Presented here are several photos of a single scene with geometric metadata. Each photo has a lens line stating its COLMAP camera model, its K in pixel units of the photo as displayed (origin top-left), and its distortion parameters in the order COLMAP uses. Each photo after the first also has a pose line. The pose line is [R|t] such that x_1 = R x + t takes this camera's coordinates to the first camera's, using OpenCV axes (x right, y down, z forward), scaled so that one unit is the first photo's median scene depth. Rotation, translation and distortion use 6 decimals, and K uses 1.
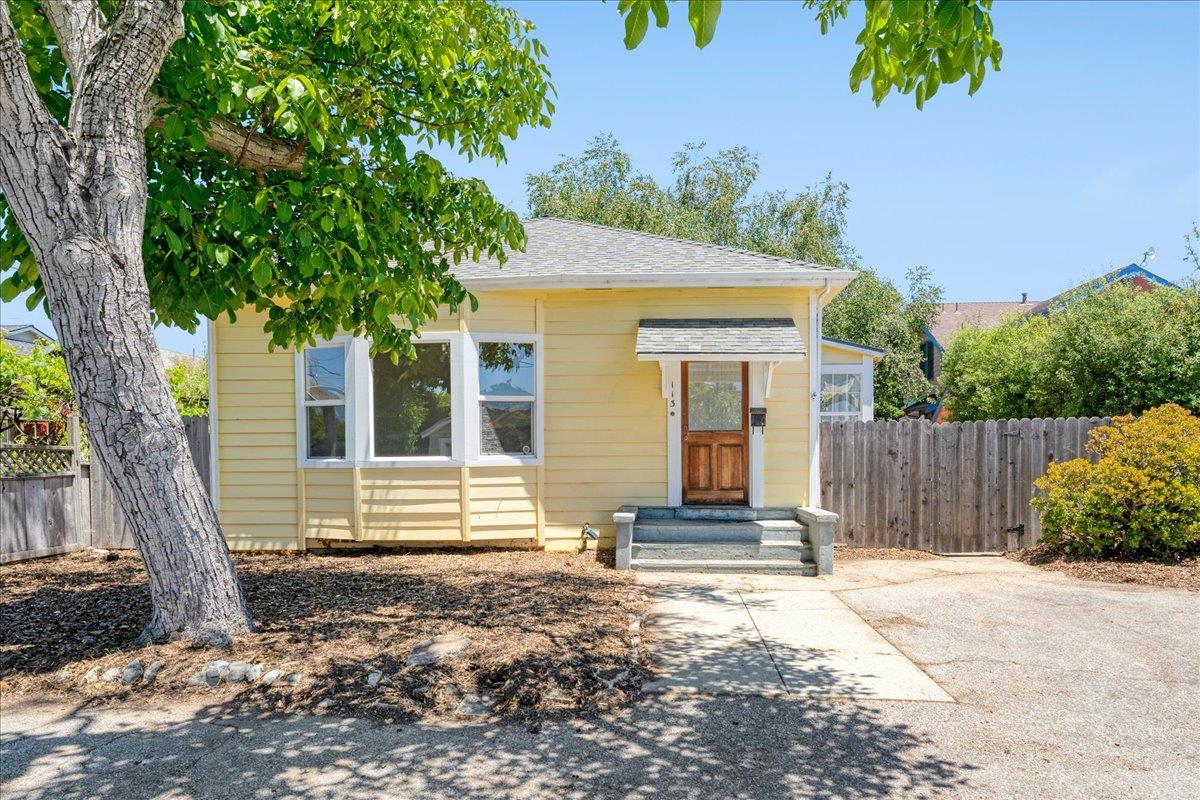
lens RADIAL K [[496.4, 0, 607.1], [0, 496.4, 419.5], [0, 0, 1]] dist [-0.004428, -0.000781]
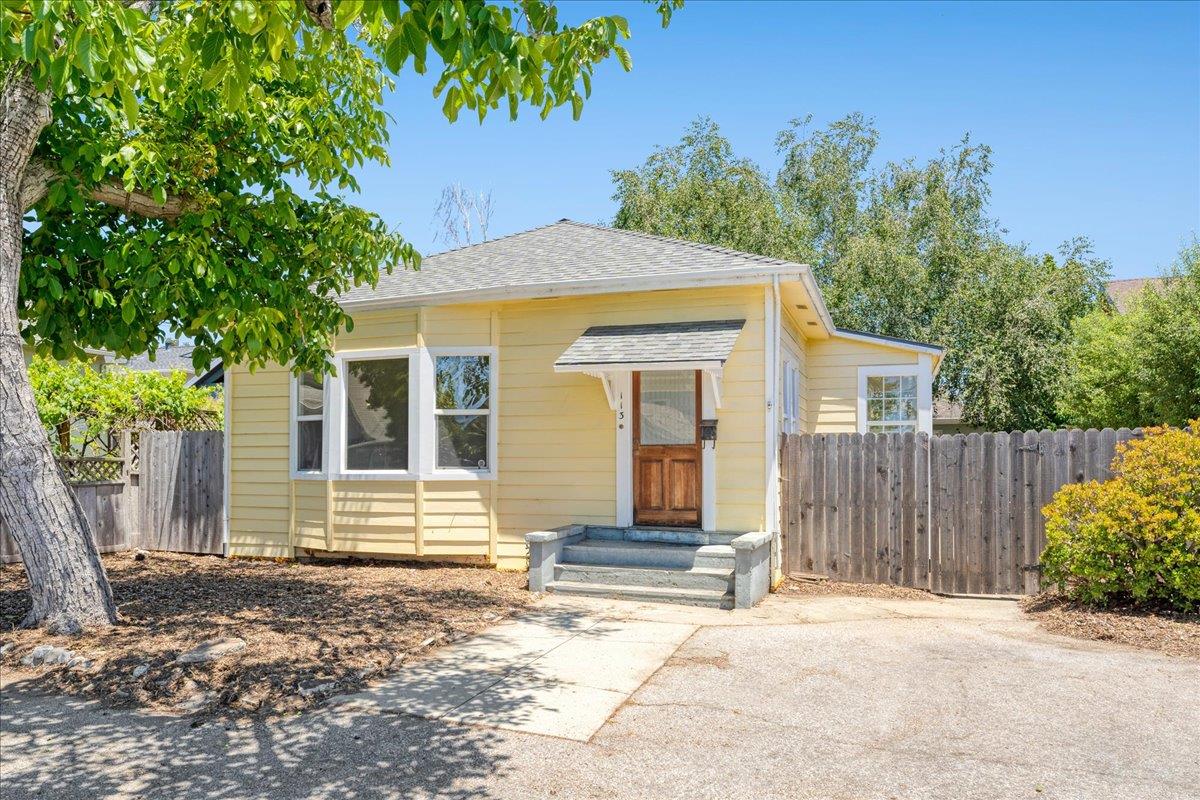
lens RADIAL K [[540.6, 0, 601.5], [0, 540.6, 413.0], [0, 0, 1]] dist [-0.005411, 0.001107]
pose [[0.981026, -0.011137, -0.193556, 0.303299], [0.005216, 0.999503, -0.031073, -0.006272], [0.193806, 0.029474, 0.980597, -0.006147]]
